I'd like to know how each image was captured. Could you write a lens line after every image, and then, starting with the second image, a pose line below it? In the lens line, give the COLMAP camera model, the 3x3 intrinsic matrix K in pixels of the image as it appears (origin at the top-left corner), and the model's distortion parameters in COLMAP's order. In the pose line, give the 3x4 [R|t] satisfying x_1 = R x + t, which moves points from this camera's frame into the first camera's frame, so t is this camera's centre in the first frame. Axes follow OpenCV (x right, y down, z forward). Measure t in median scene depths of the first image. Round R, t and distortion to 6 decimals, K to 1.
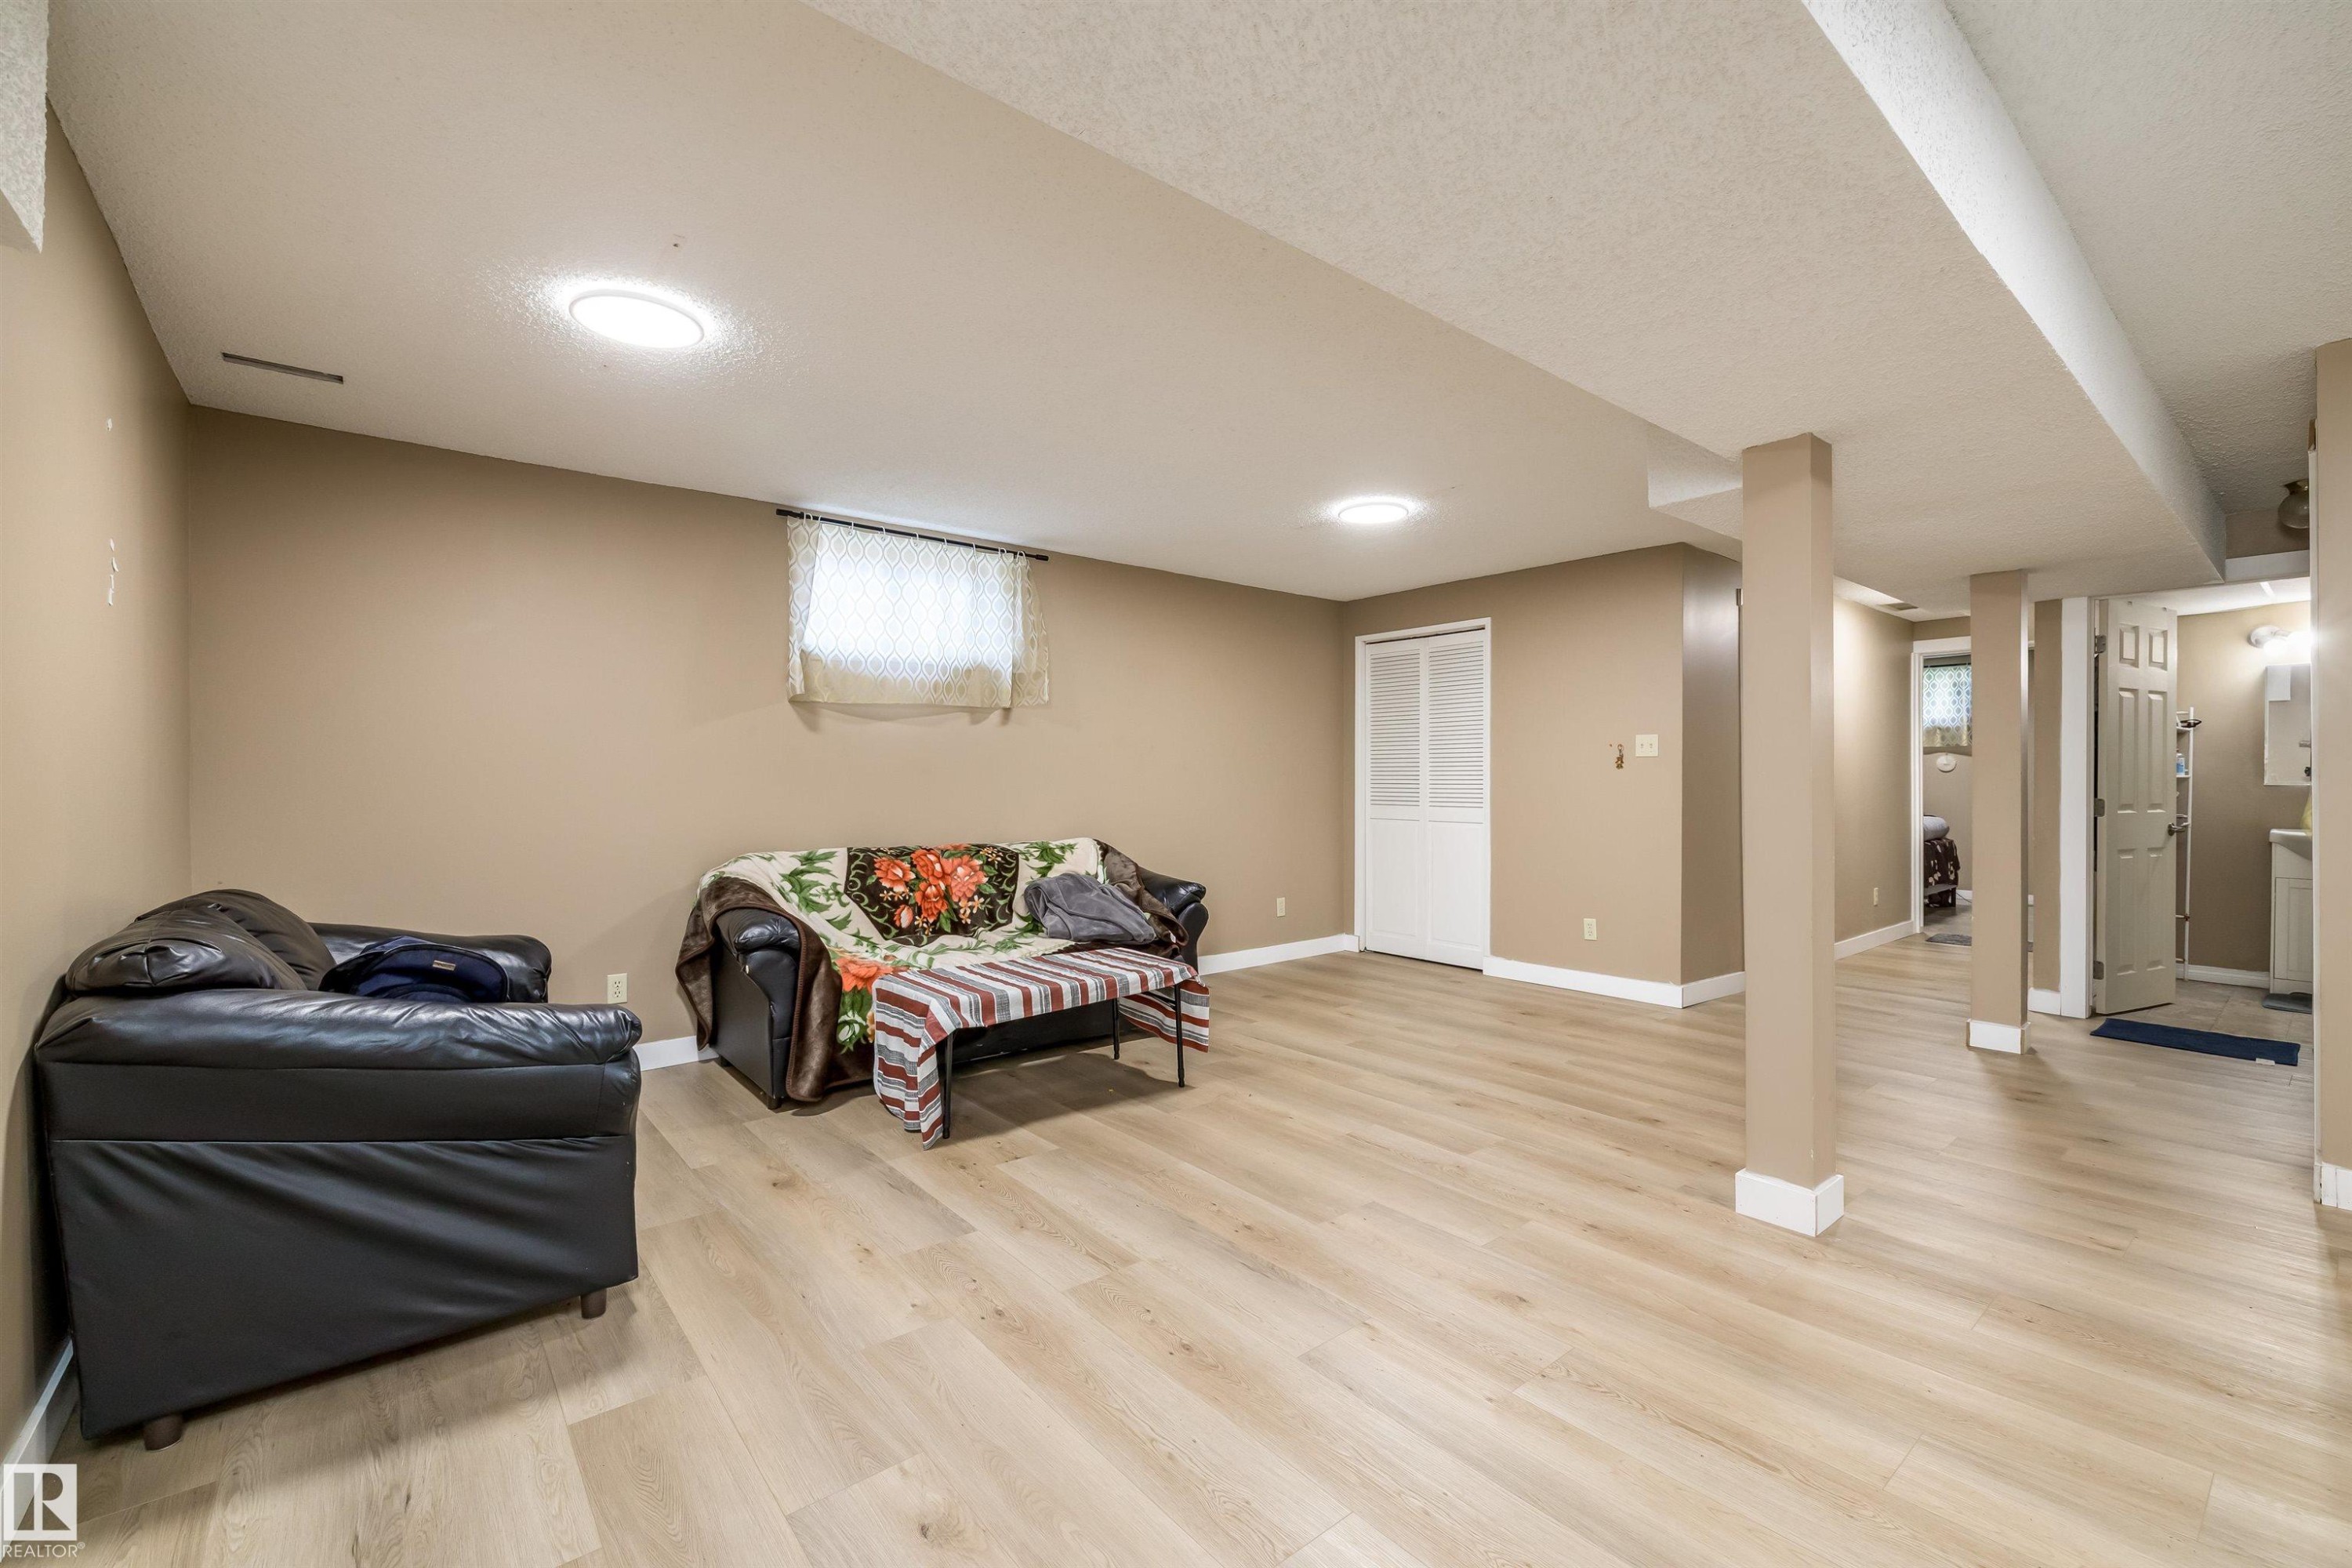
lens RADIAL K [[993.7, 0, 1182.3], [0, 993.7, 776.7], [0, 0, 1]] dist [-0.001662, 0.000079]
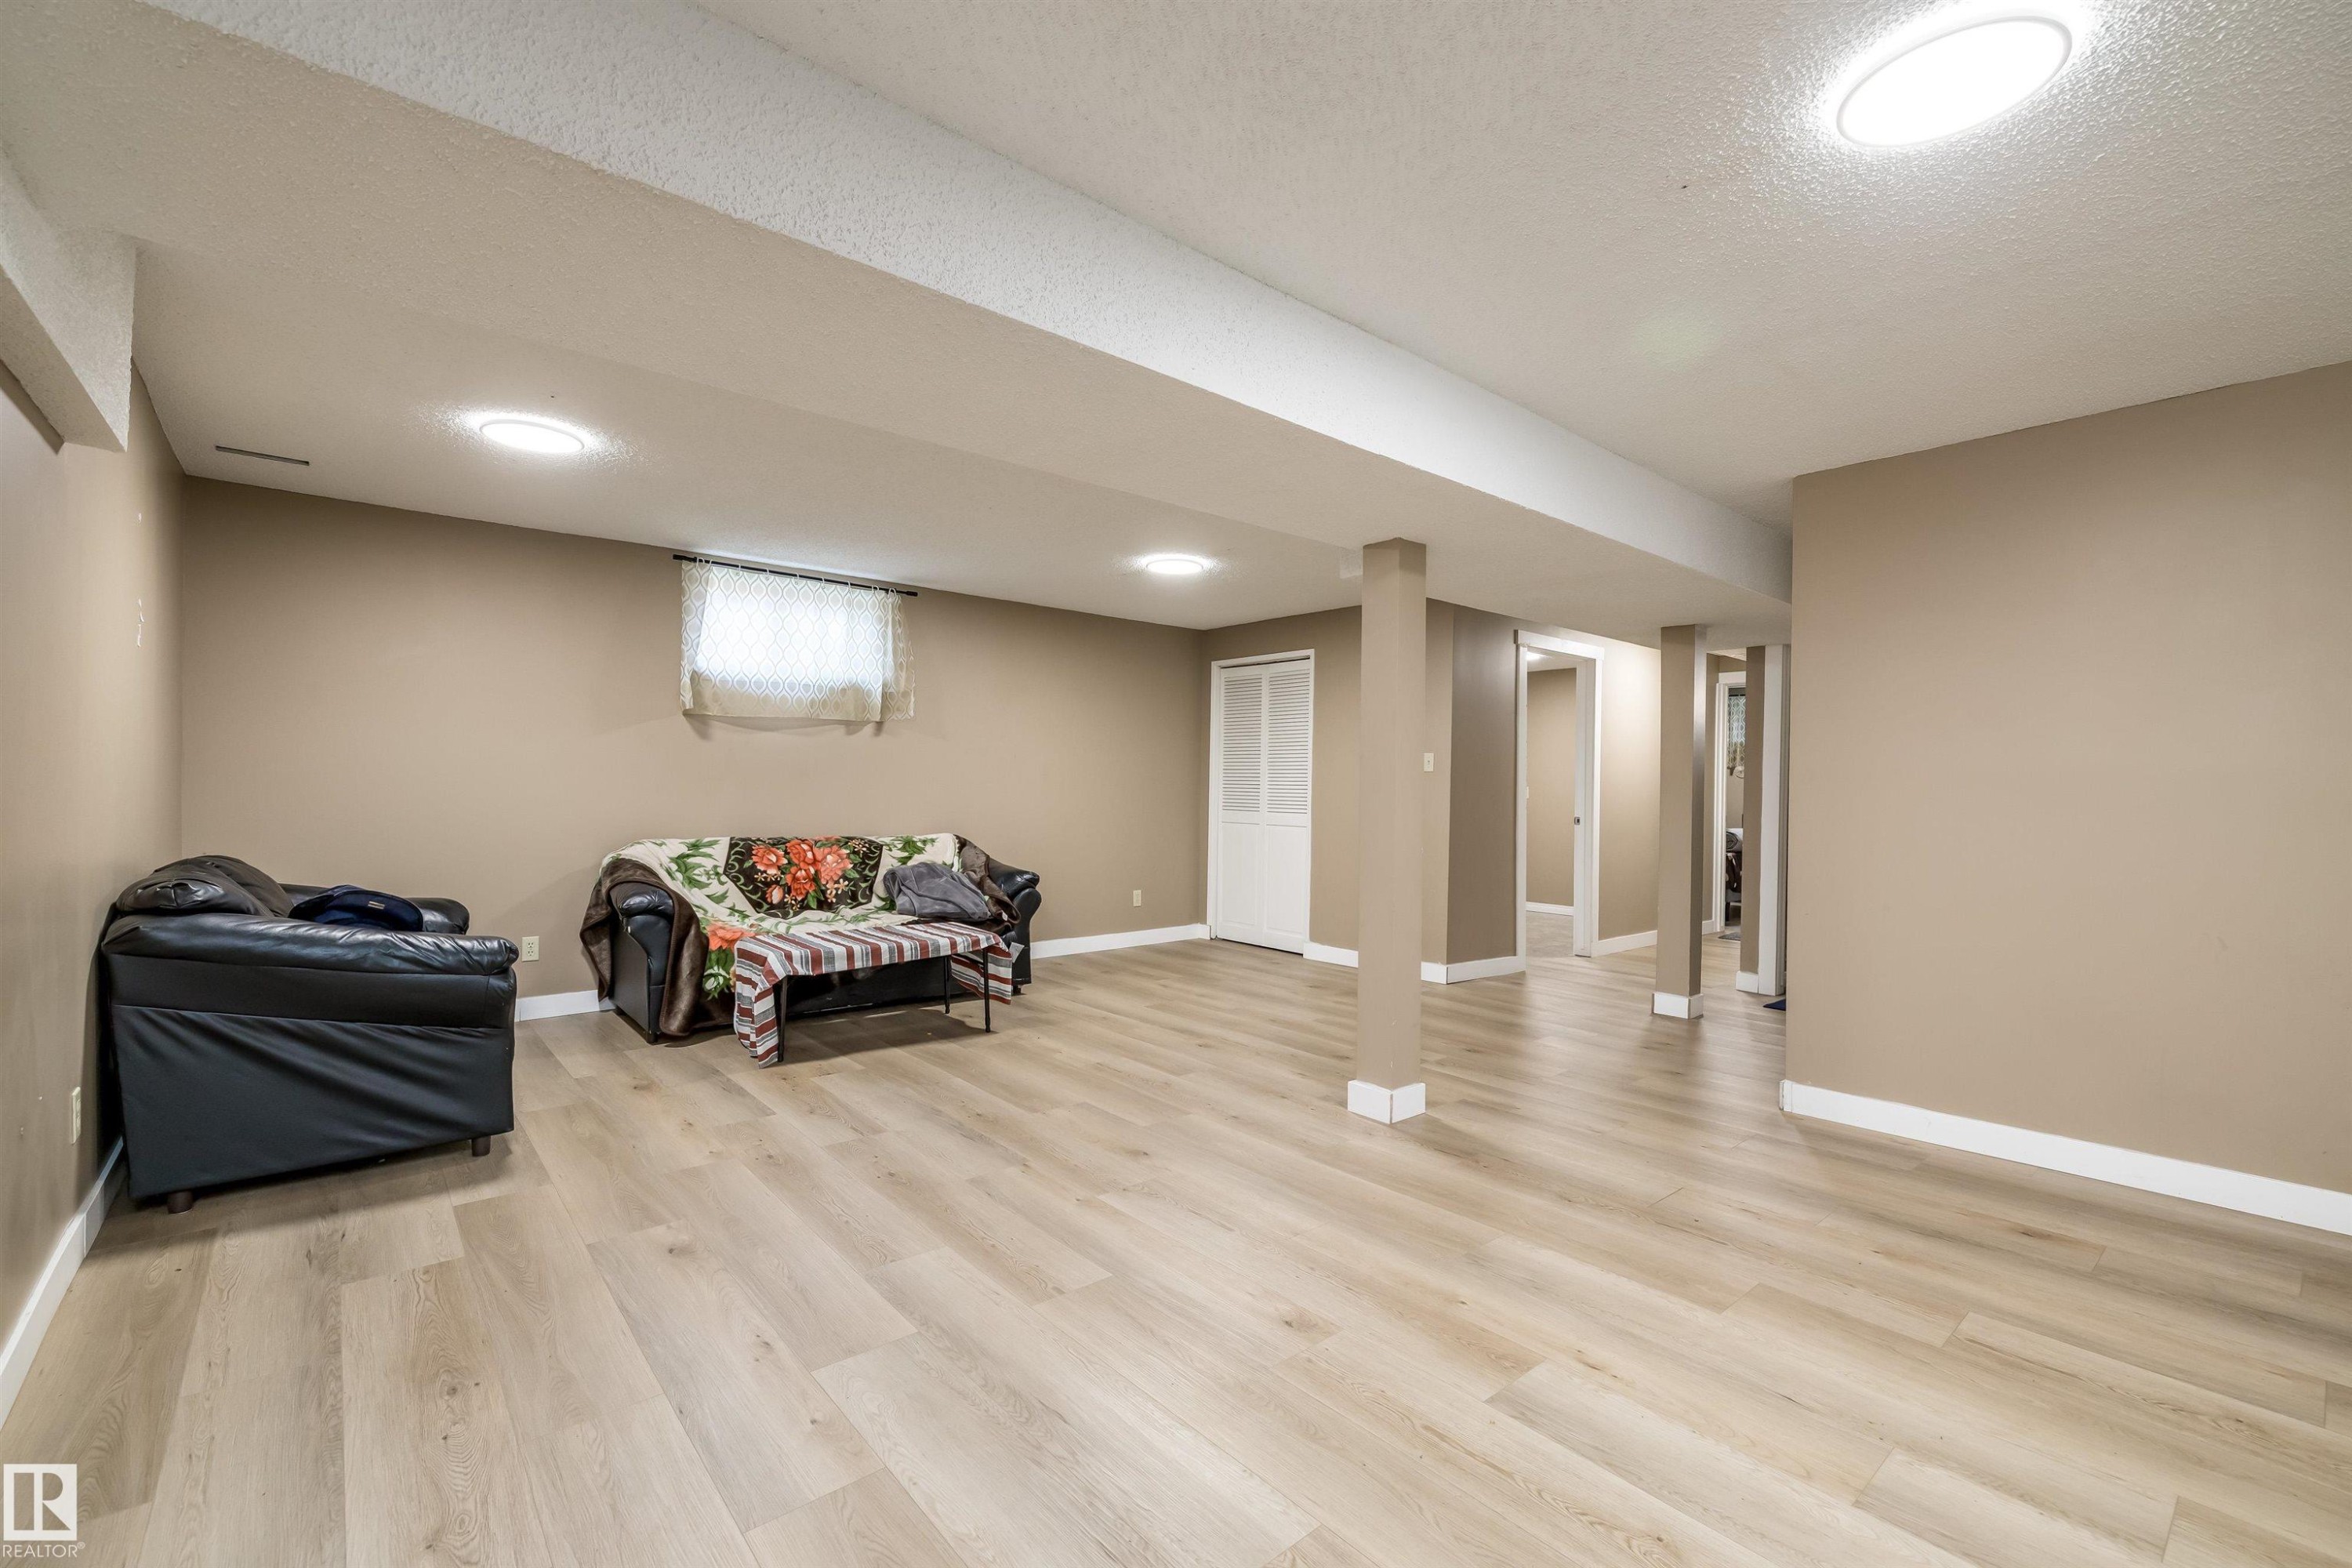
lens RADIAL K [[993.7, 0, 1171.2], [0, 993.7, 786.1], [0, 0, 1]] dist [-0.001662, 0.000079]
pose [[0.999710, 0.015807, 0.018154, 0.230387], [-0.015848, 0.999872, 0.002117, -0.001100], [-0.018118, -0.002404, 0.999833, -0.278490]]
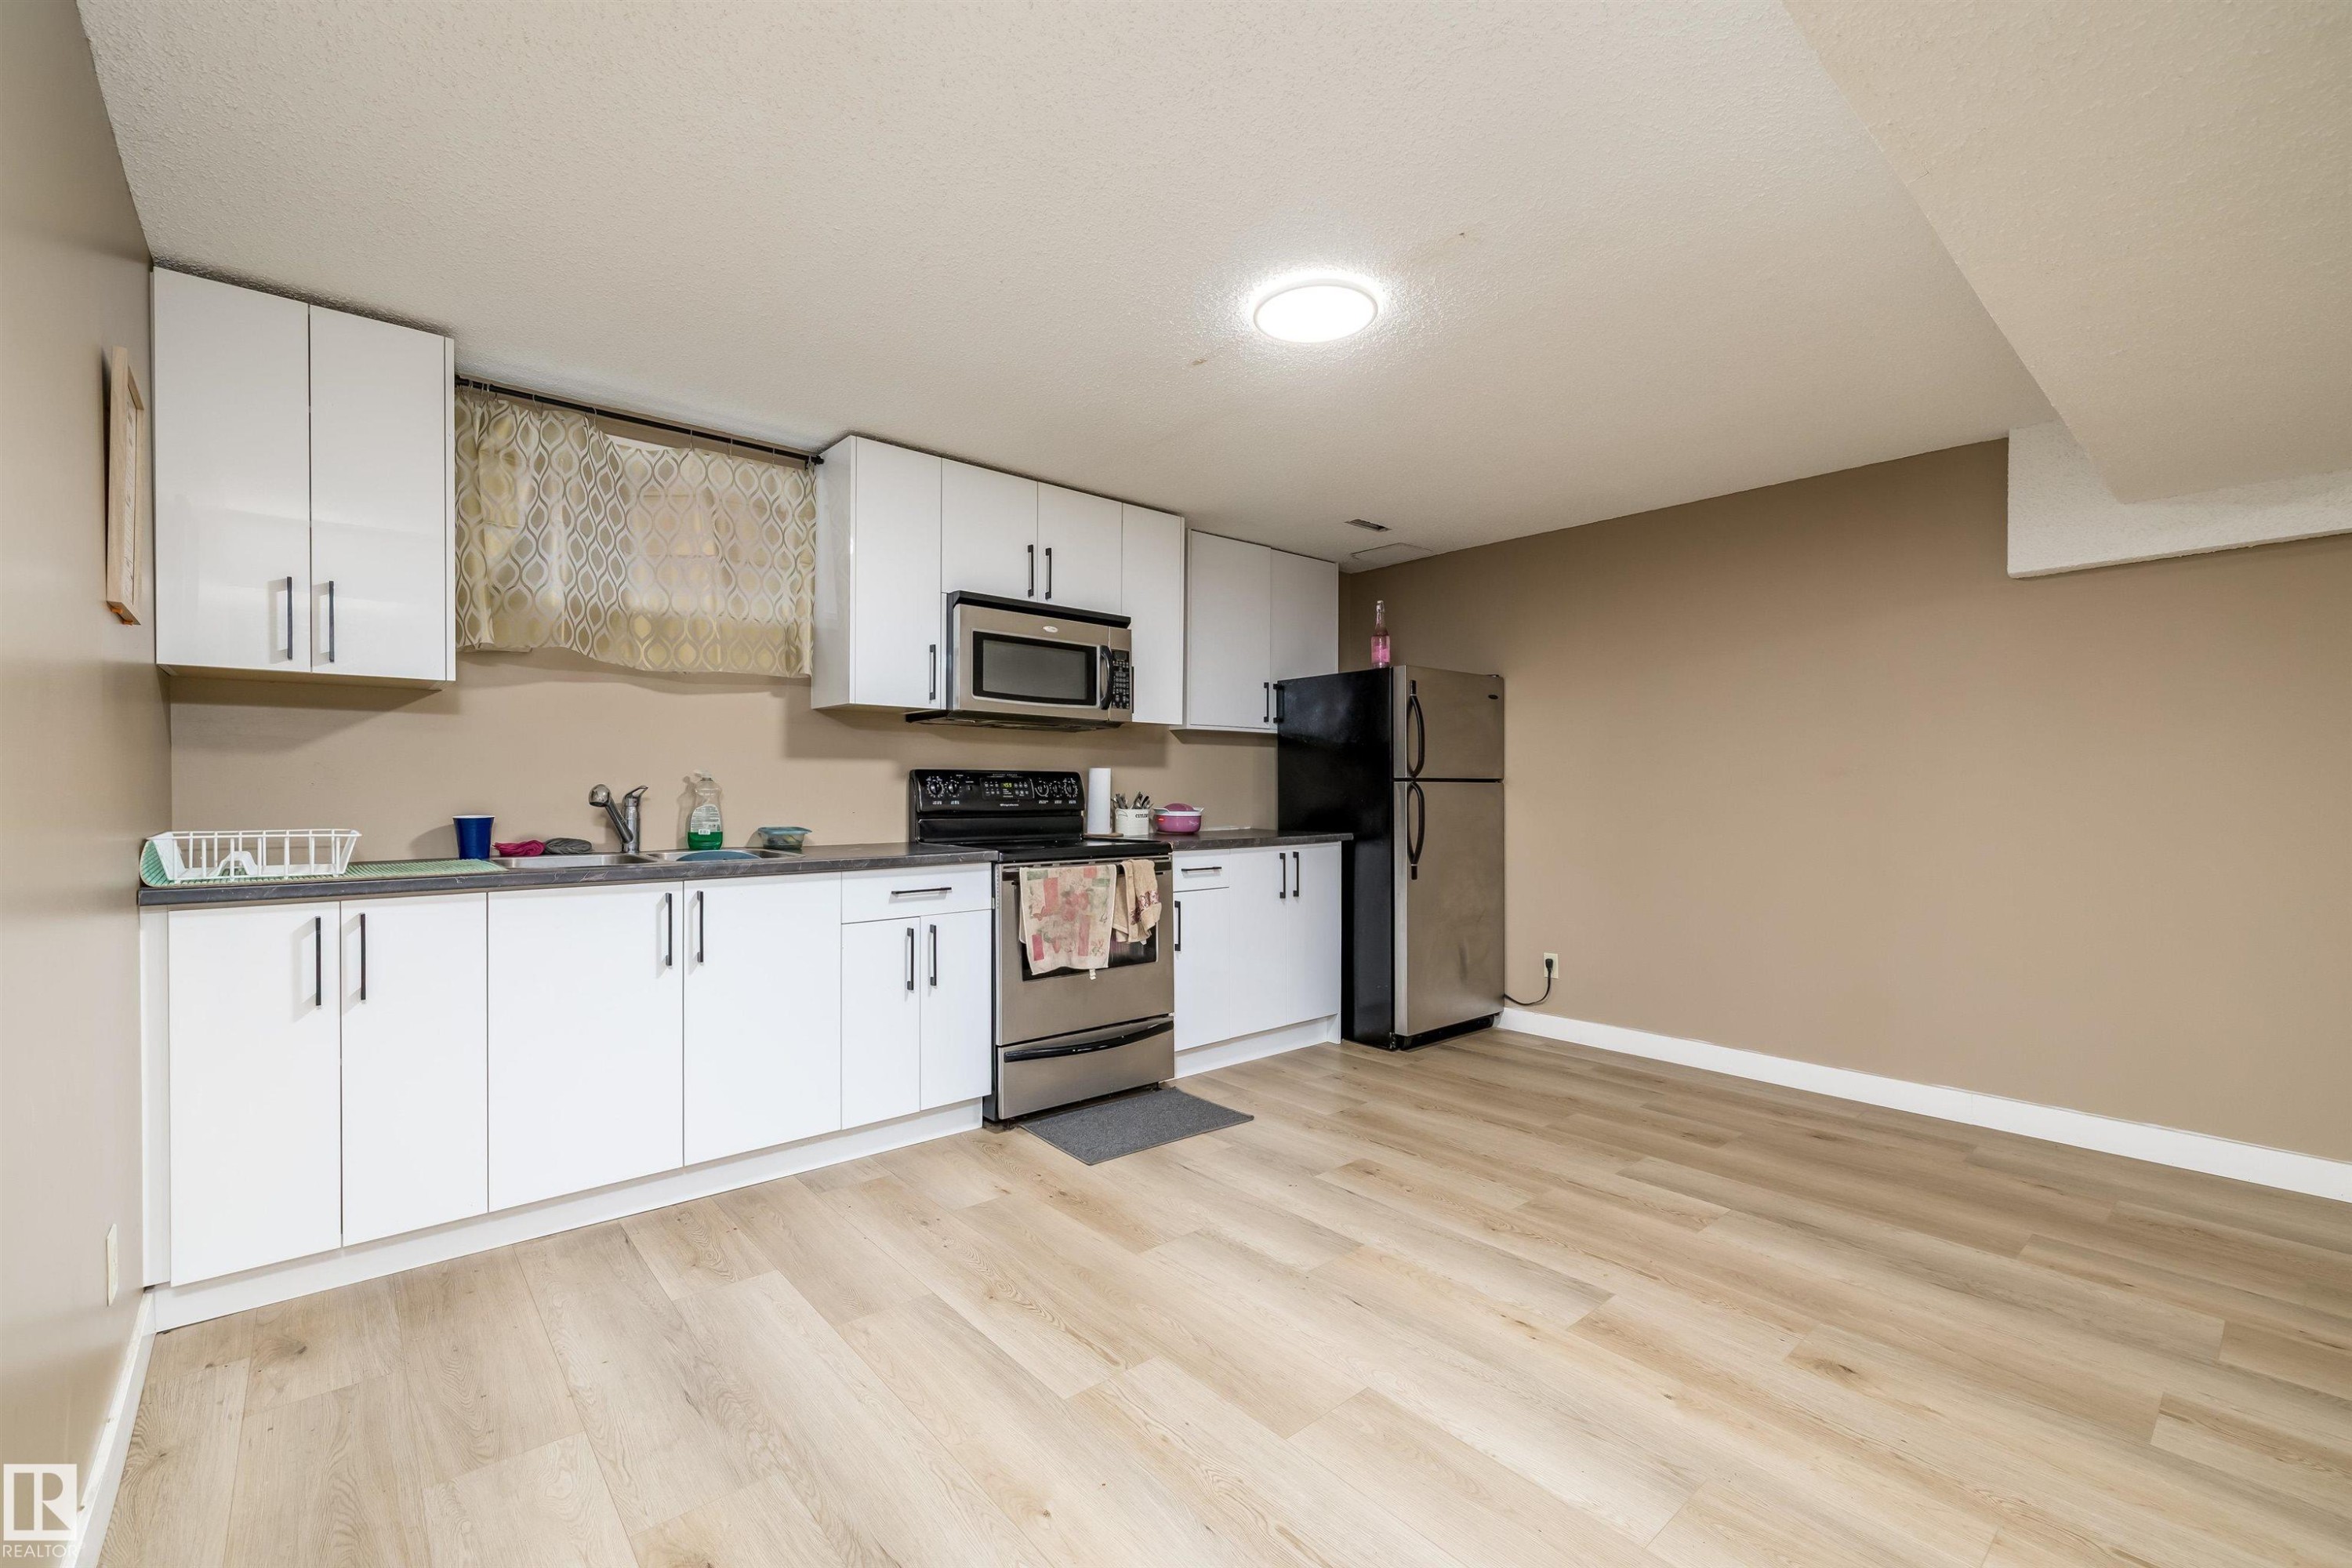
lens RADIAL K [[993.7, 0, 1174.7], [0, 993.7, 782.1], [0, 0, 1]] dist [-0.001662, 0.000079]
pose [[-0.999564, -0.005490, -0.029012, 0.825355], [-0.005696, 0.999959, 0.007006, -0.006526], [0.028972, 0.007169, -0.999555, 1.134969]]
